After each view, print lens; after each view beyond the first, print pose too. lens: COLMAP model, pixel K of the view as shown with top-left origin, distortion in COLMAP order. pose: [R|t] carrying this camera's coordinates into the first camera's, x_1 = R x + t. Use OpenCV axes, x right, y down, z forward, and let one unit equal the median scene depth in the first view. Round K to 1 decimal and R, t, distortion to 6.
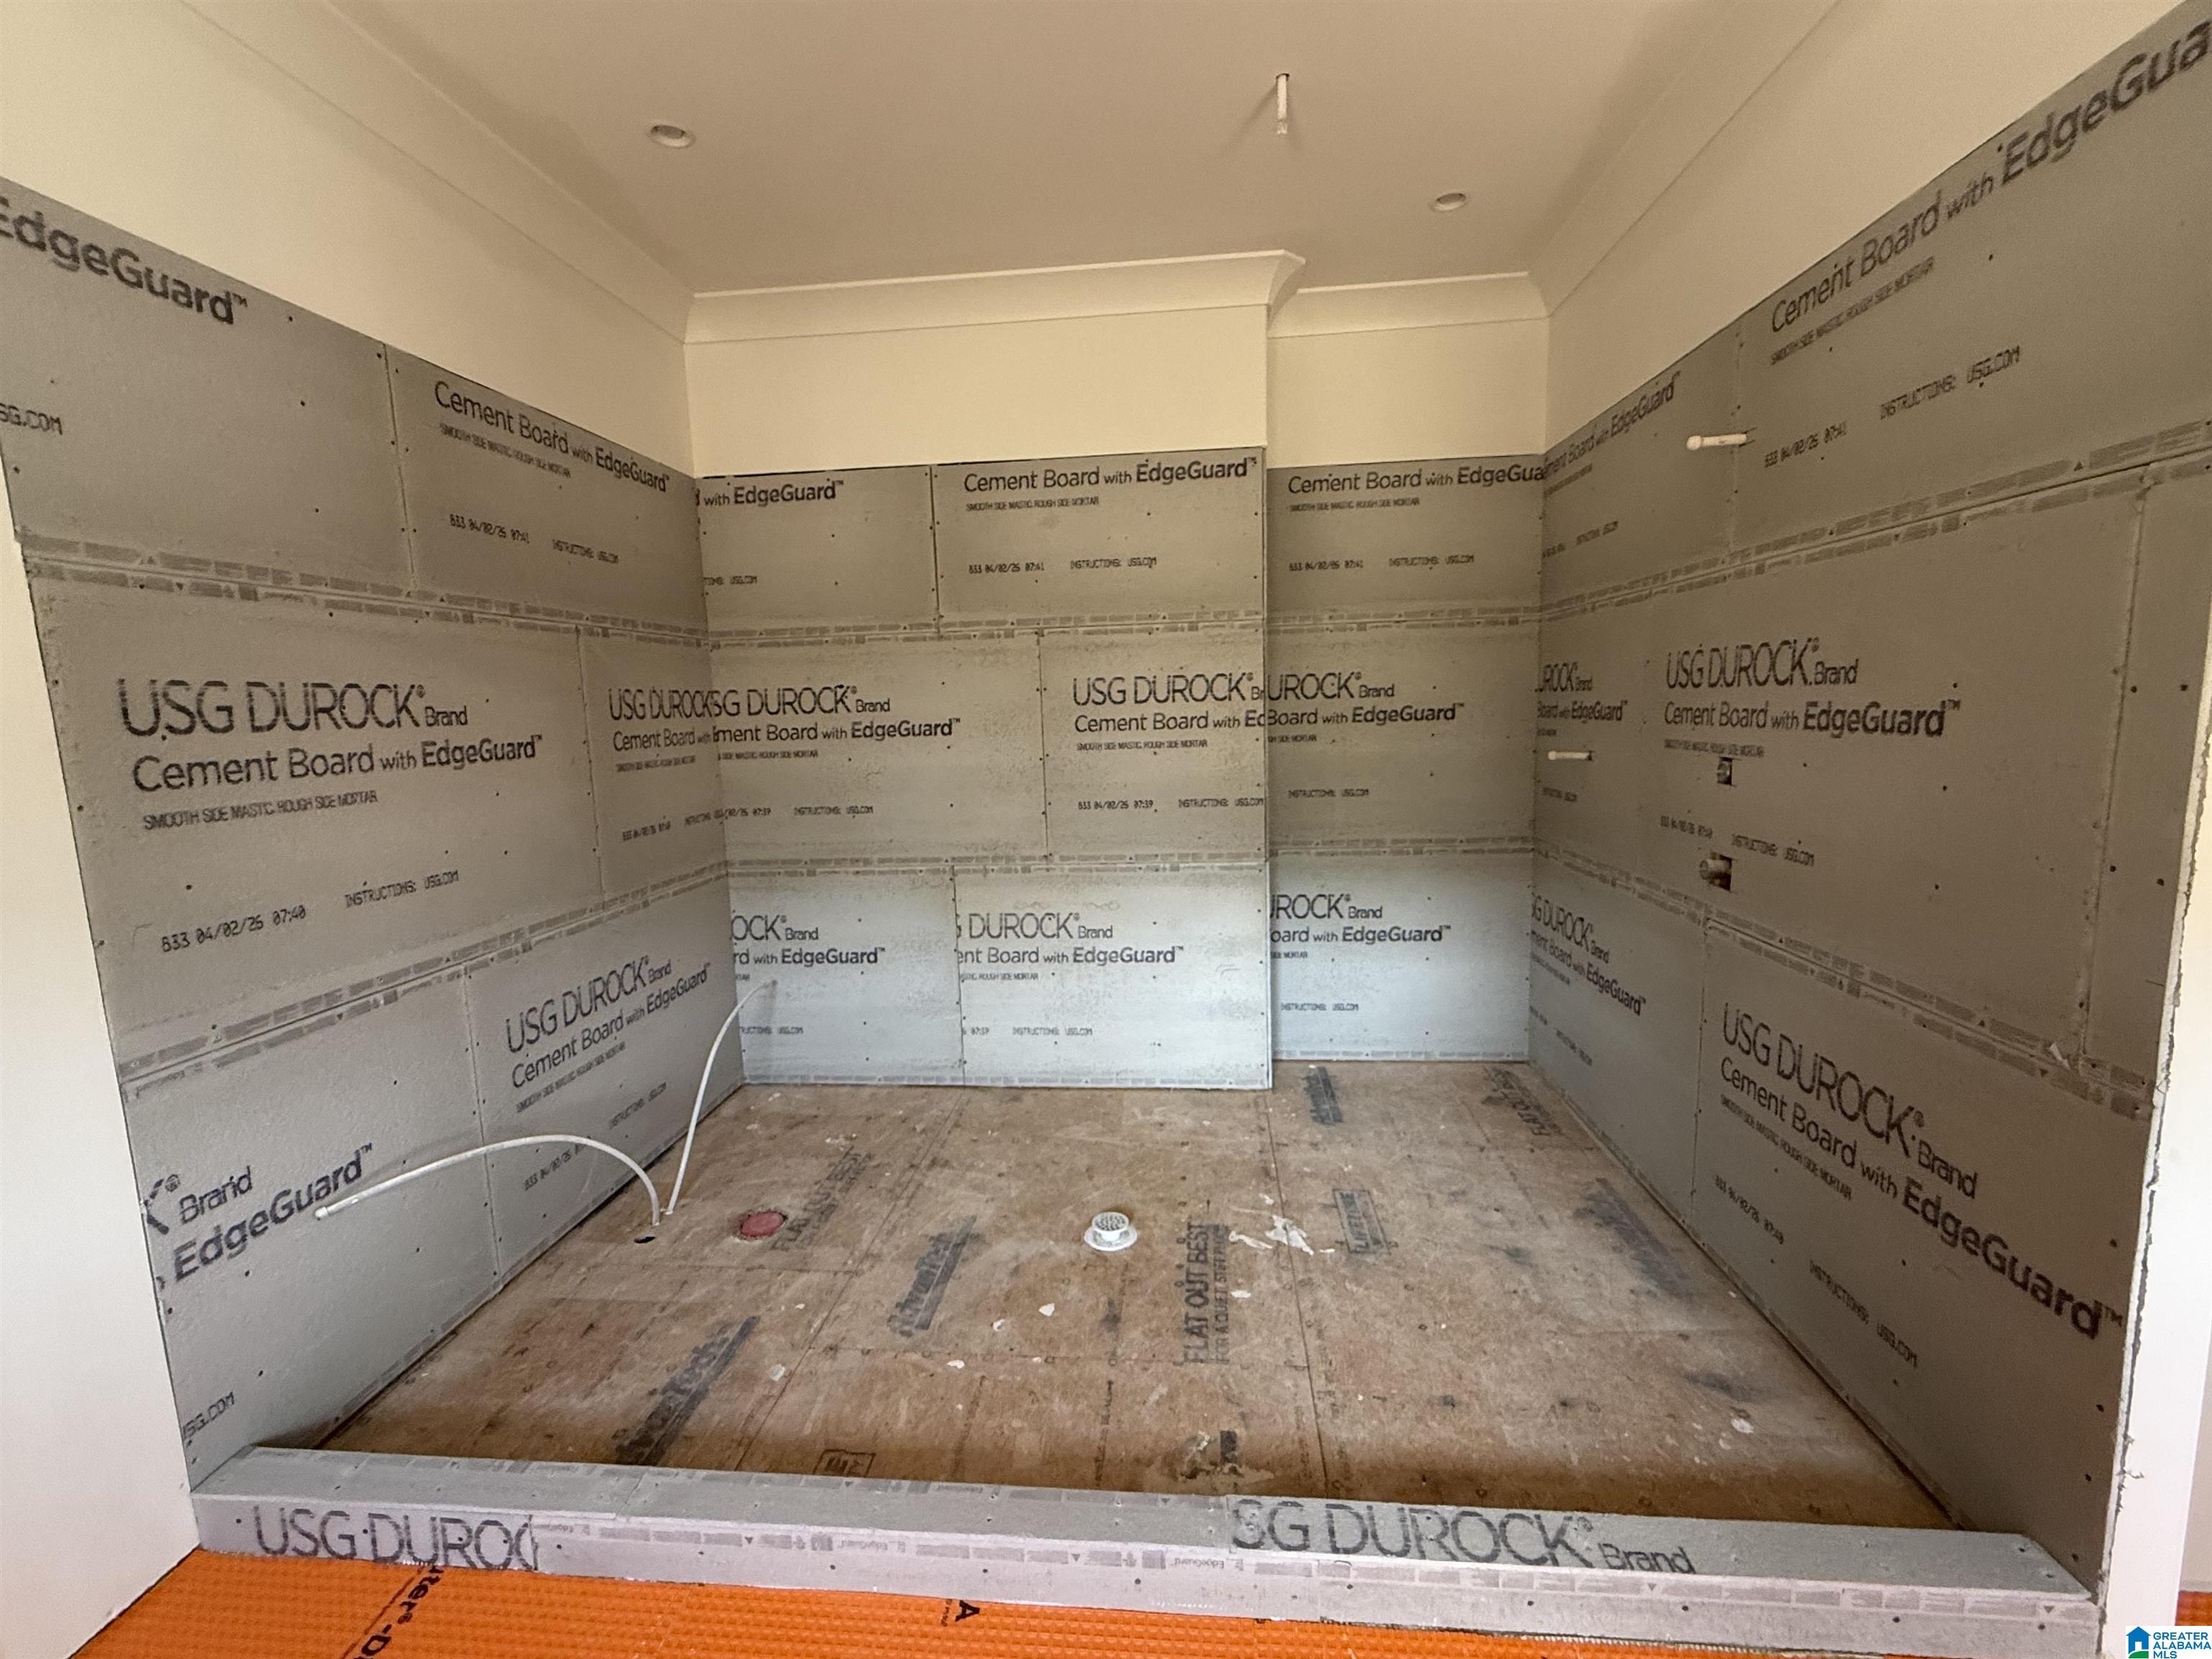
lens RADIAL K [[942.1, 0, 1106.0], [0, 942.1, 829.5], [0, 0, 1]] dist [-0.000538, -0.000080]
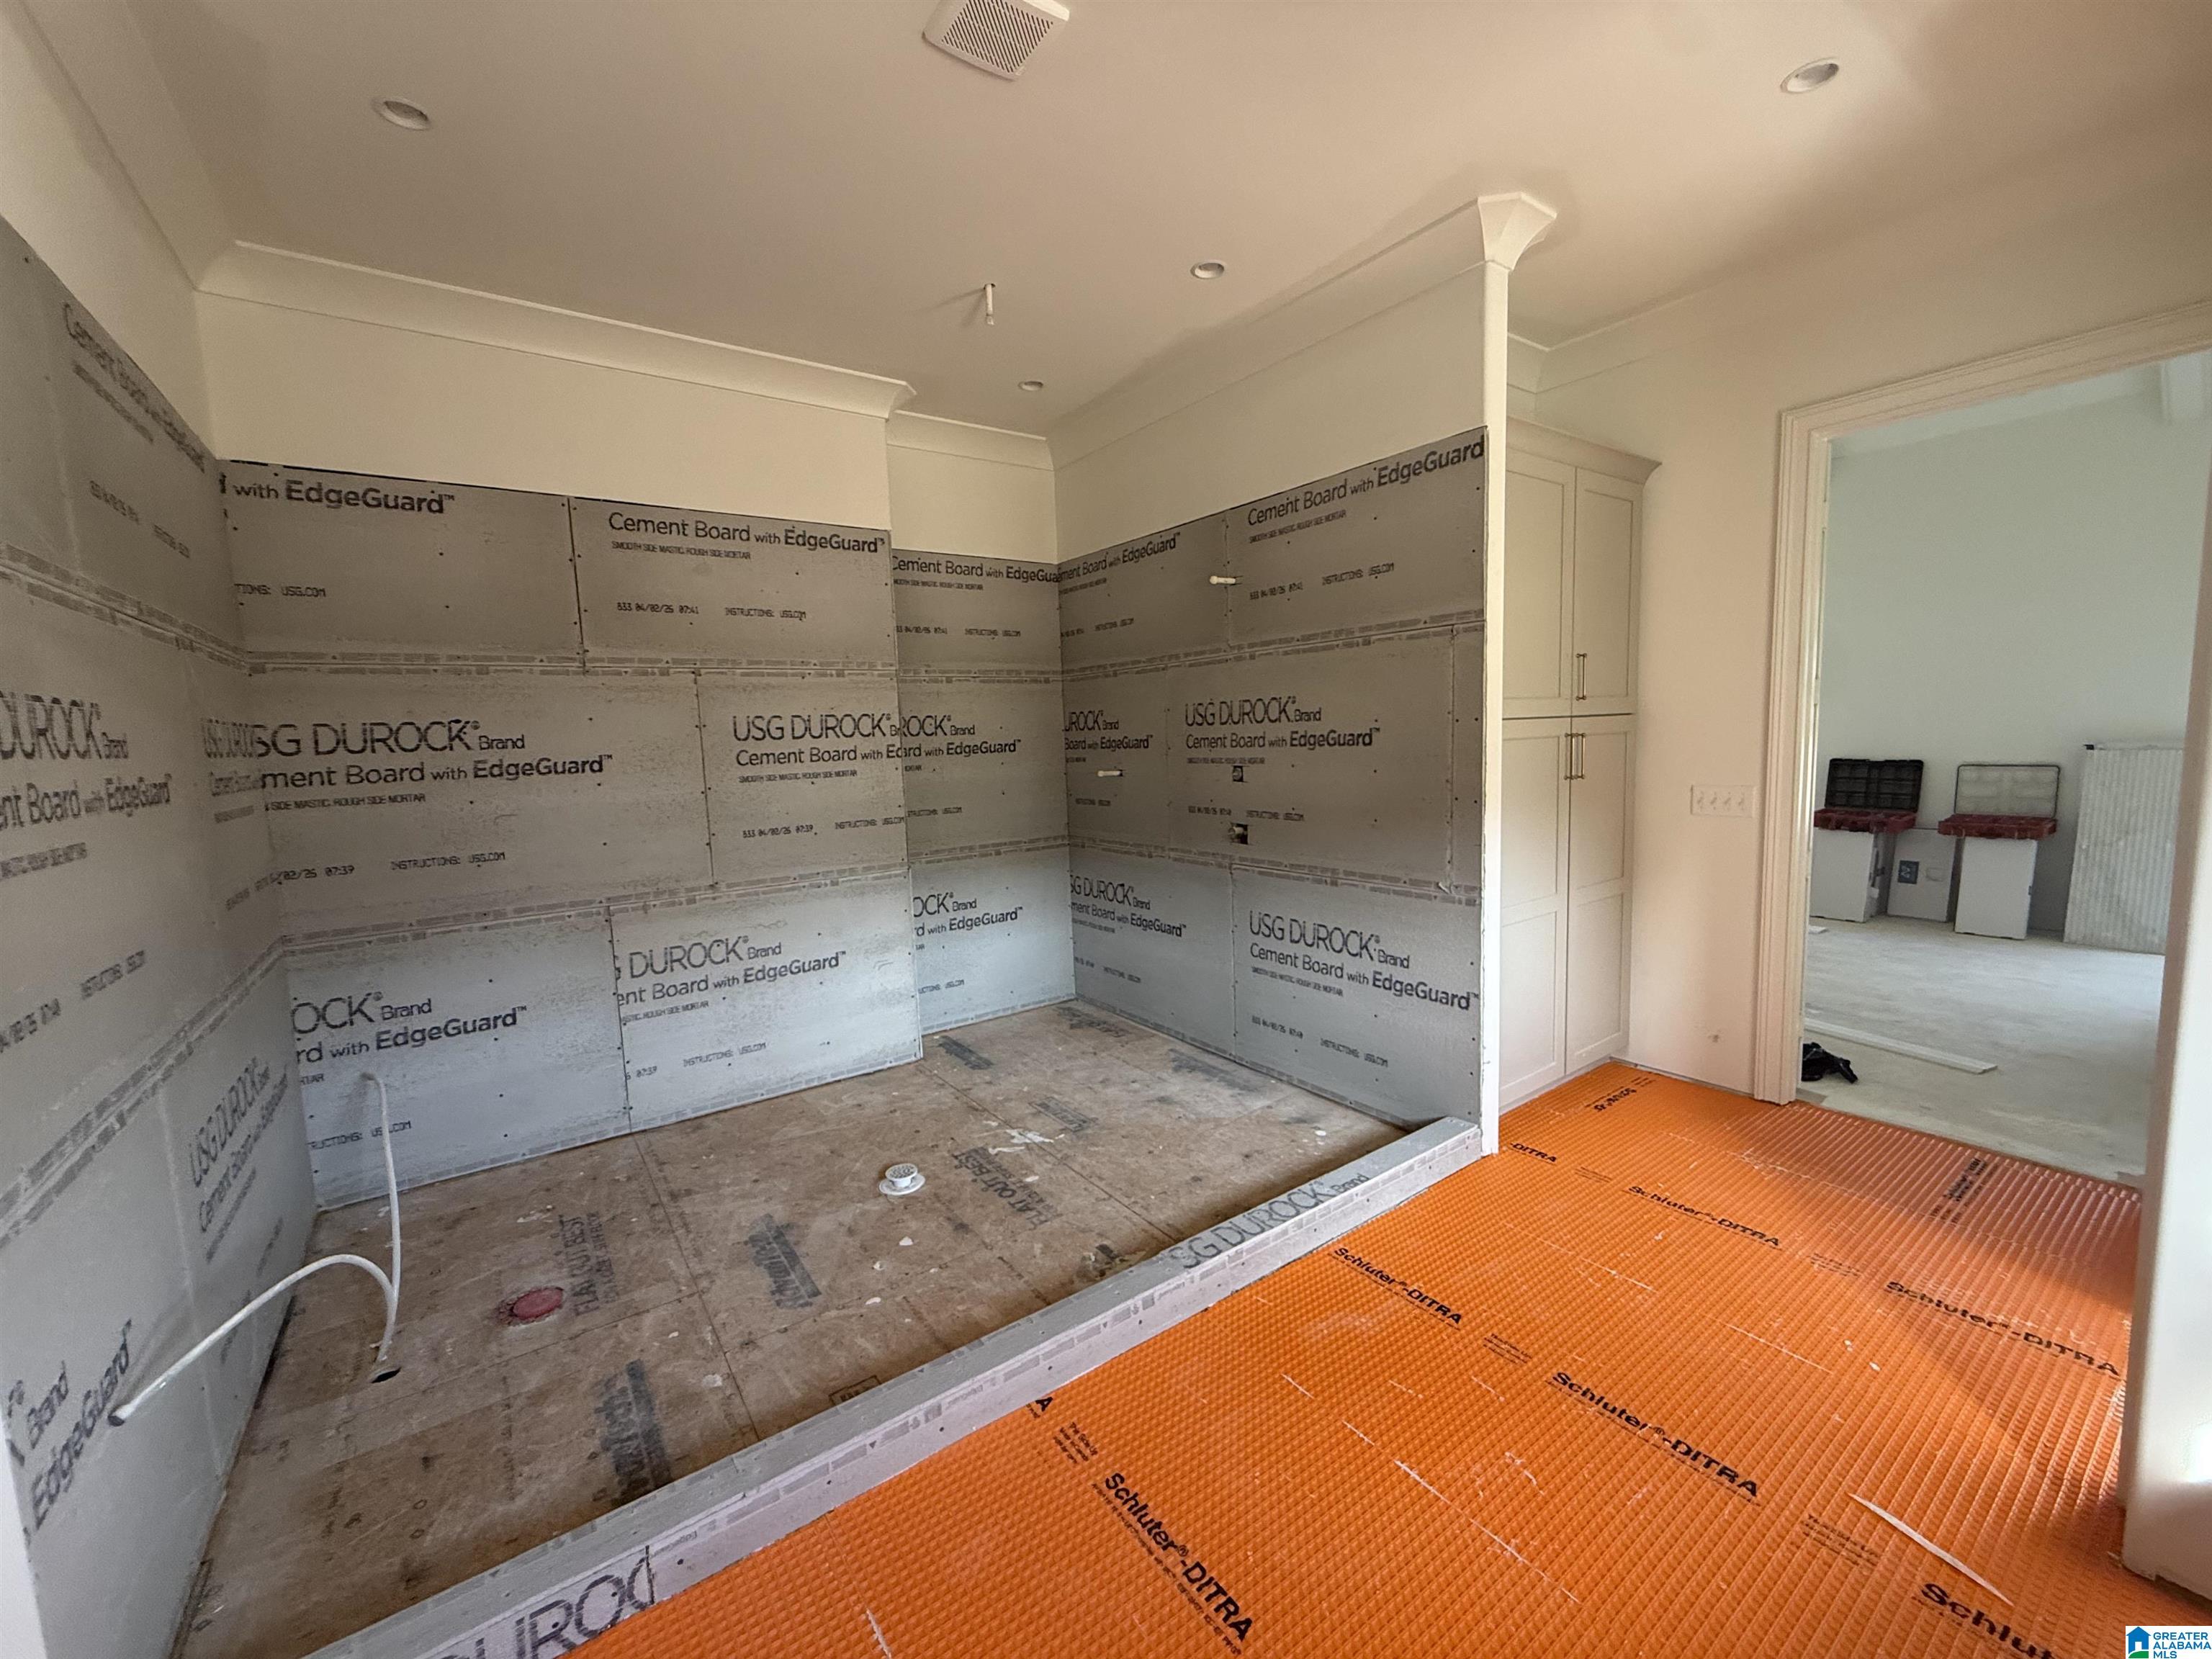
lens RADIAL K [[876.1, 0, 1106.0], [0, 876.1, 829.5], [0, 0, 1]] dist [-0.002116, 0.000239]
pose [[0.758186, -0.067862, 0.648497, -0.370707], [0.098627, 0.995062, -0.011181, 0.021338], [-0.644536, 0.072437, 0.761135, -0.024060]]
